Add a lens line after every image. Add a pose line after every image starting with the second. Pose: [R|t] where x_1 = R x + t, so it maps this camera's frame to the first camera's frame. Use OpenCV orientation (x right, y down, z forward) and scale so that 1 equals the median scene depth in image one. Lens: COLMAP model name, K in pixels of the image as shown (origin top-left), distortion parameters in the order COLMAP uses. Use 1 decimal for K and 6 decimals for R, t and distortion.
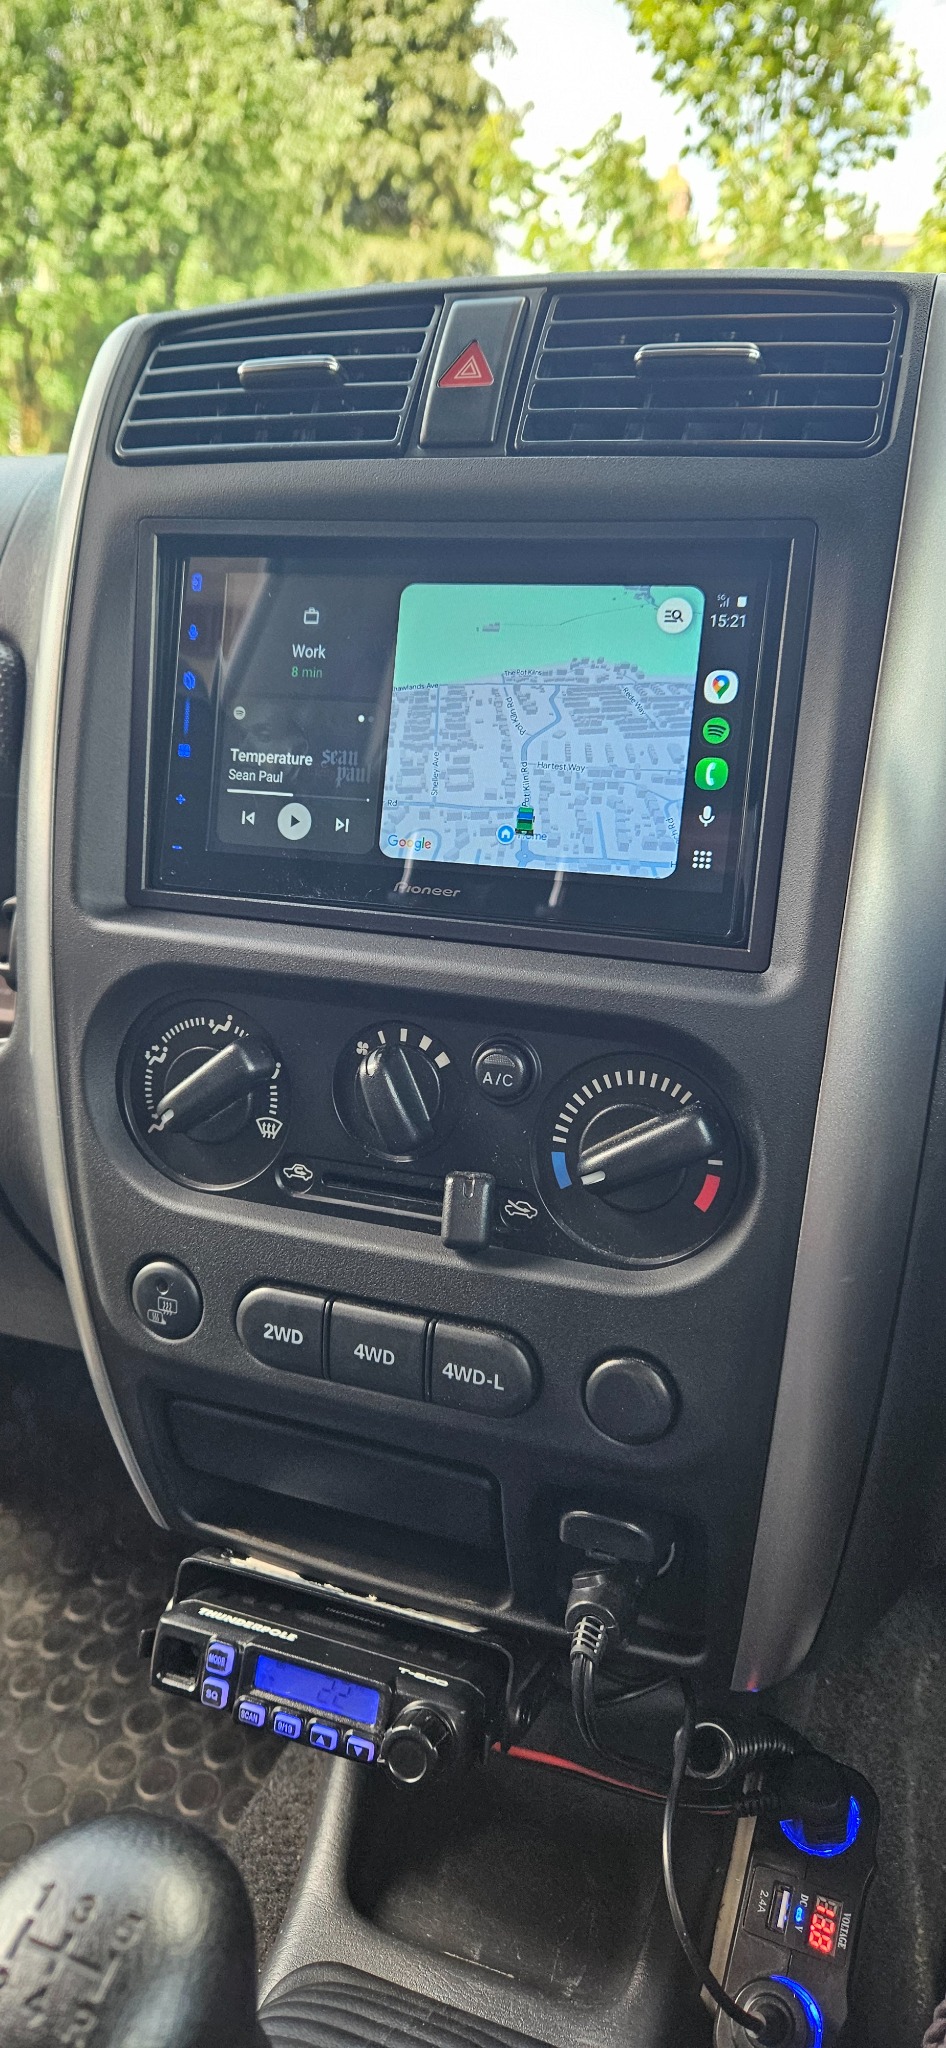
lens RADIAL K [[1397.5, 0, 469.5], [0, 1397.5, 1044.8], [0, 0, 1]] dist [0.025253, -0.033340]
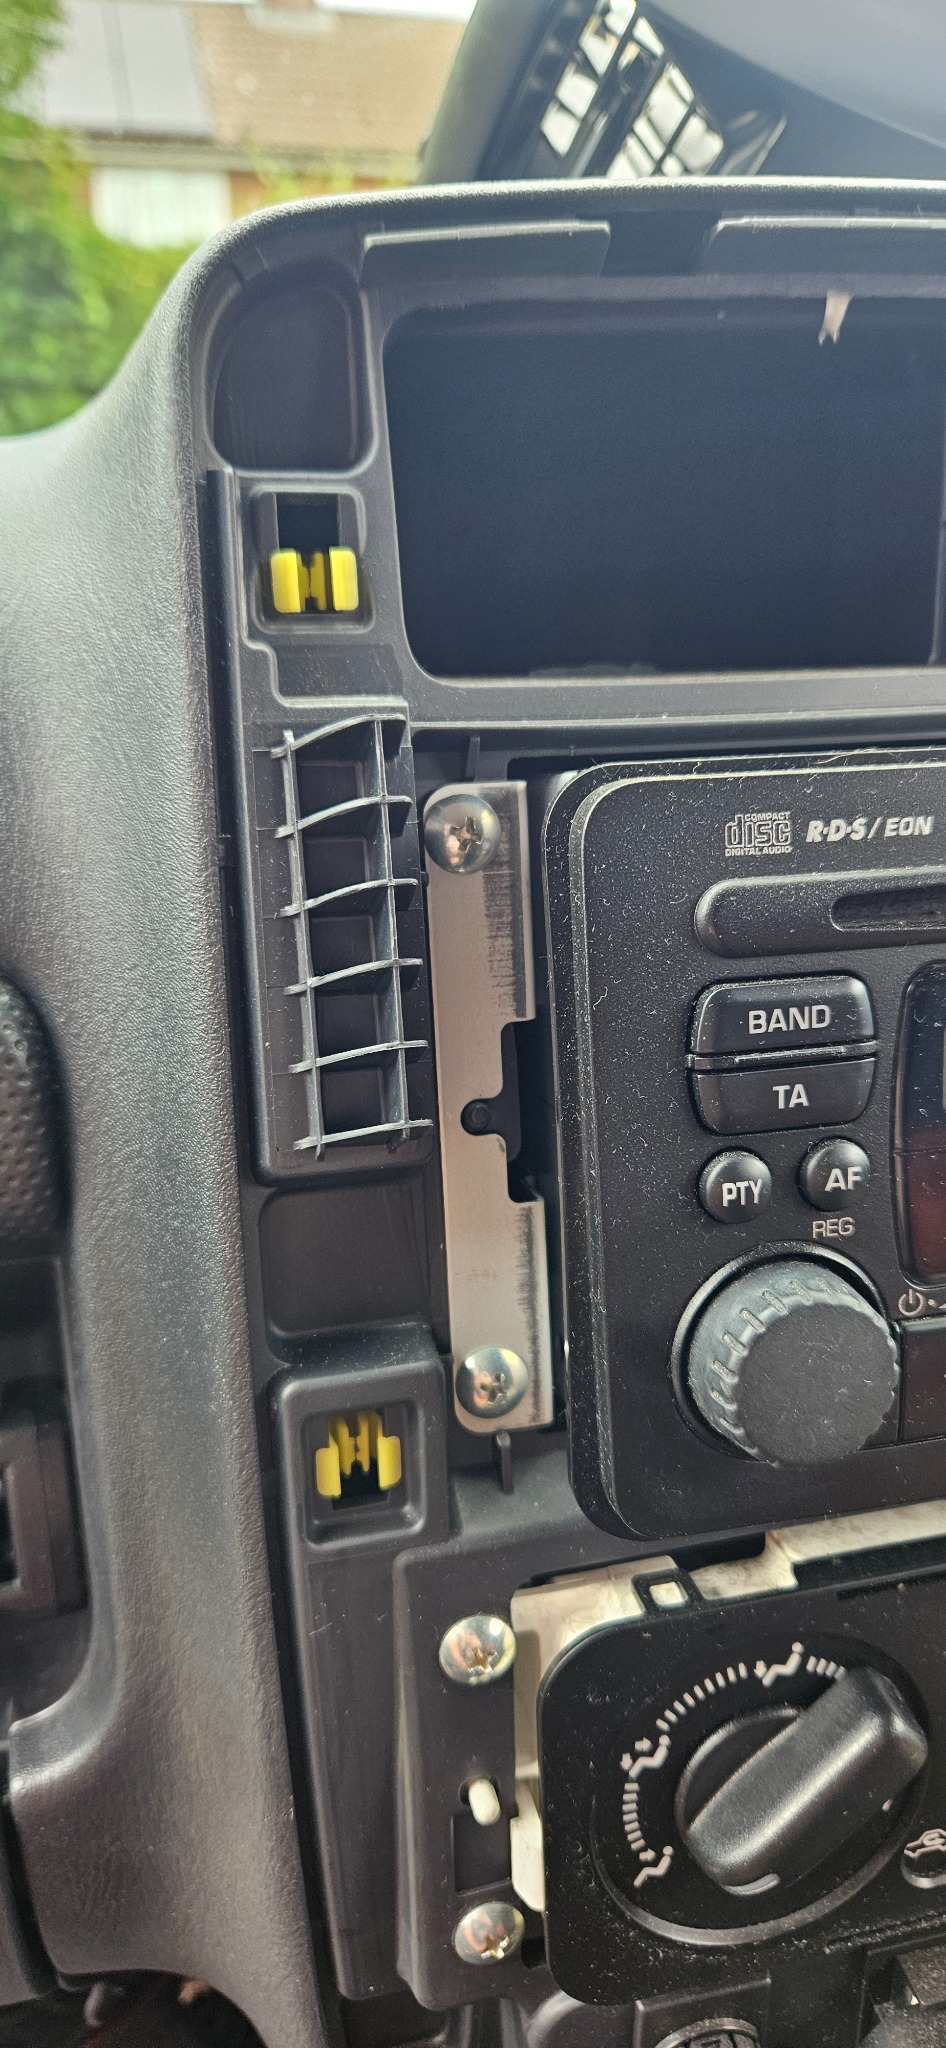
lens RADIAL K [[1397.5, 0, 461.8], [0, 1397.5, 1040.7], [0, 0, 1]] dist [0.025253, -0.033340]
pose [[0.829426, -0.230976, 0.508629, -0.502264], [0.178786, 0.972383, 0.150025, -0.350320], [-0.529234, -0.033499, 0.847815, 0.642549]]
